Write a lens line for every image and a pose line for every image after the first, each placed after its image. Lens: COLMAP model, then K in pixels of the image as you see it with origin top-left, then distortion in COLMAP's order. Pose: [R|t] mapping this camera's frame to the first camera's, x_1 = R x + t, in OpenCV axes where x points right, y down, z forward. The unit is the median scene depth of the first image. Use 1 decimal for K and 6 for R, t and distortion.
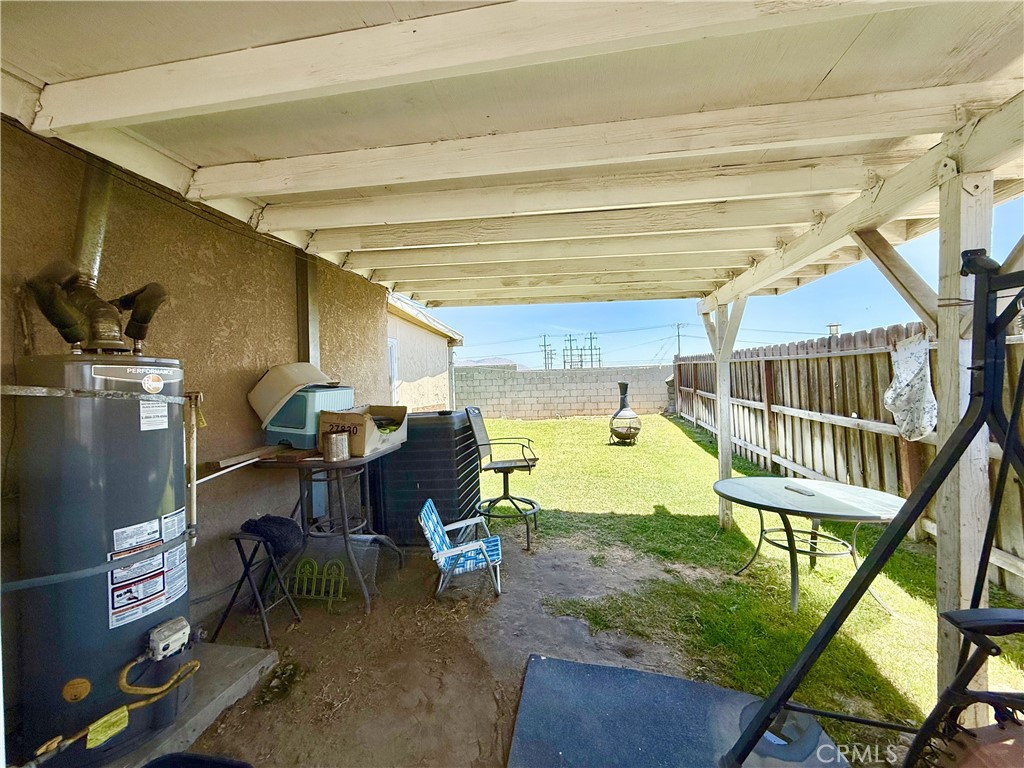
lens RADIAL K [[406.9, 0, 510.0], [0, 406.9, 382.2], [0, 0, 1]] dist [-0.002466, 0.000695]
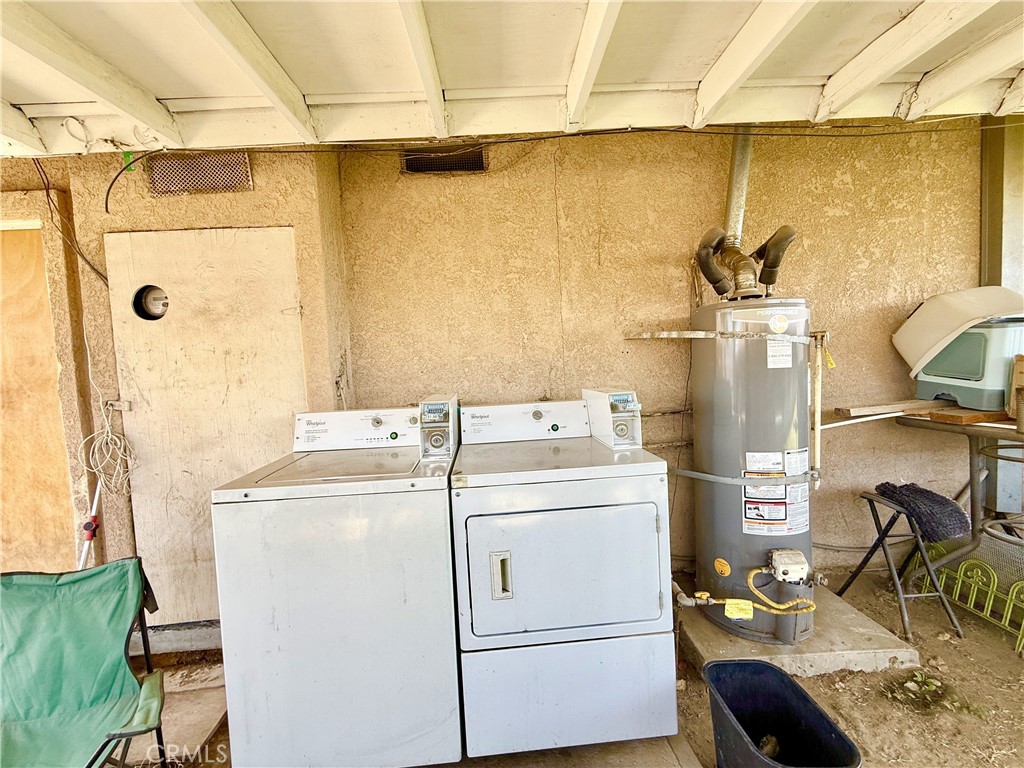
lens RADIAL K [[406.9, 0, 510.2], [0, 406.9, 383.0], [0, 0, 1]] dist [-0.002466, 0.000695]
pose [[0.215690, 0.069048, -0.974017, -0.000676], [0.046706, 0.995625, 0.080923, 0.025239], [0.975344, -0.062946, 0.211522, 0.065551]]
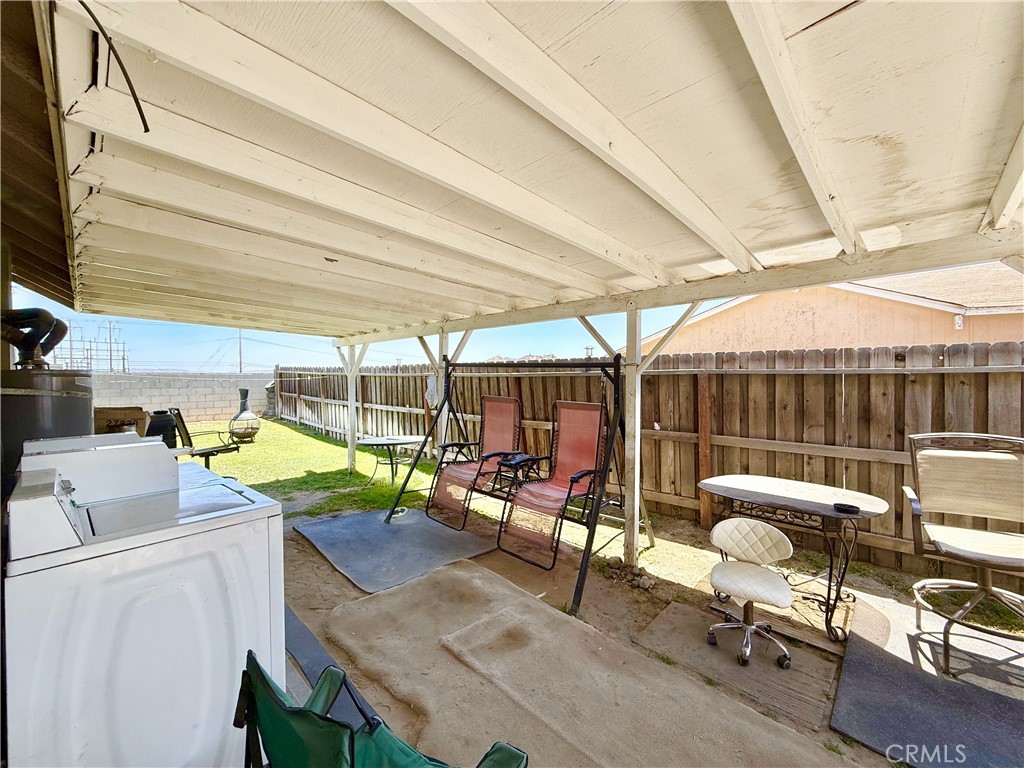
lens RADIAL K [[406.9, 0, 508.1], [0, 406.9, 386.1], [0, 0, 1]] dist [-0.002466, 0.000695]
pose [[0.549494, 0.013351, 0.835391, -0.828274], [-0.007320, 0.999911, -0.011166, 0.002507], [-0.835466, 0.000021, 0.549543, -0.767762]]
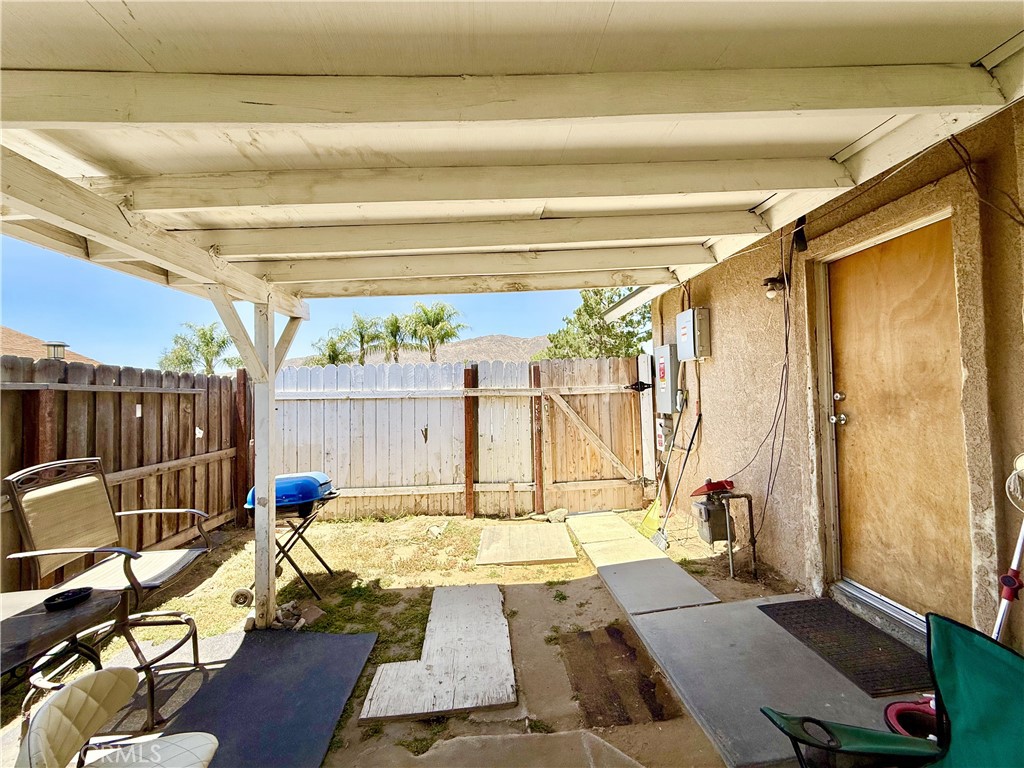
lens RADIAL K [[406.9, 0, 509.4], [0, 406.9, 389.3], [0, 0, 1]] dist [-0.002466, 0.000695]
pose [[-0.969441, 0.051301, -0.239901, -0.067054], [0.054206, 0.998515, -0.005522, 0.006591], [0.239261, -0.018357, -0.970782, -0.145656]]
